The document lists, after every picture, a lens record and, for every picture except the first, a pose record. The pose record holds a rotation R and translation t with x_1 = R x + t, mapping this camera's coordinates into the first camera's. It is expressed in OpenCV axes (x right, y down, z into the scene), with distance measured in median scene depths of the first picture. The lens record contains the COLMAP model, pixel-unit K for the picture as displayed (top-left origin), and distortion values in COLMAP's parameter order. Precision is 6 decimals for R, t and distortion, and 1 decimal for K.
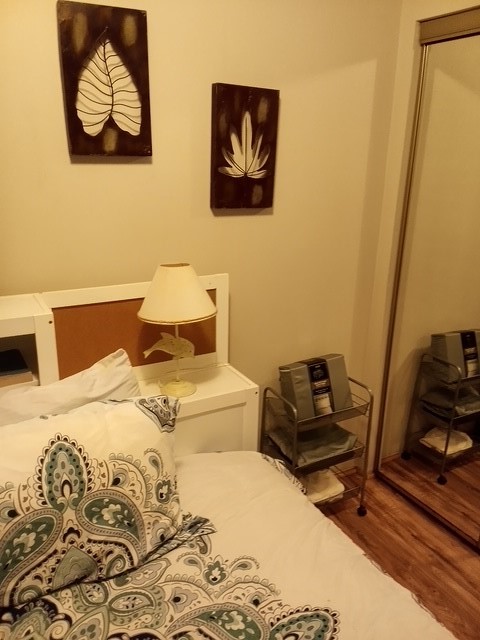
lens RADIAL K [[511.0, 0, 240.7], [0, 511.0, 320.5], [0, 0, 1]] dist [0.052482, -0.066100]
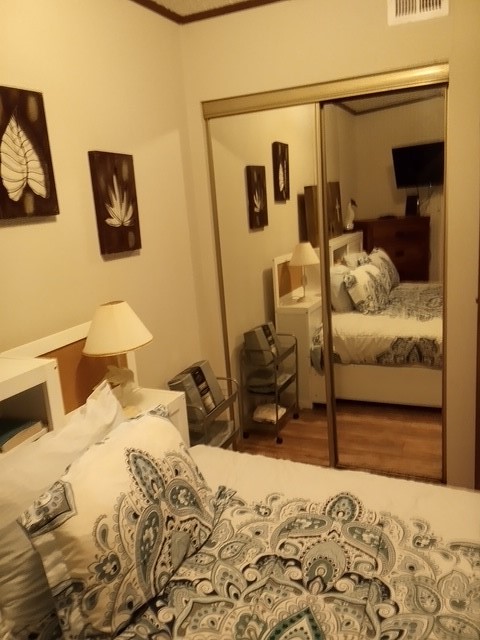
lens RADIAL K [[511.0, 0, 242.3], [0, 511.0, 317.0], [0, 0, 1]] dist [0.052482, -0.066100]
pose [[0.804169, -0.210342, 0.555939, -0.567006], [0.266737, 0.963534, -0.021279, 0.025125], [-0.531191, 0.165402, 0.830950, -0.109002]]
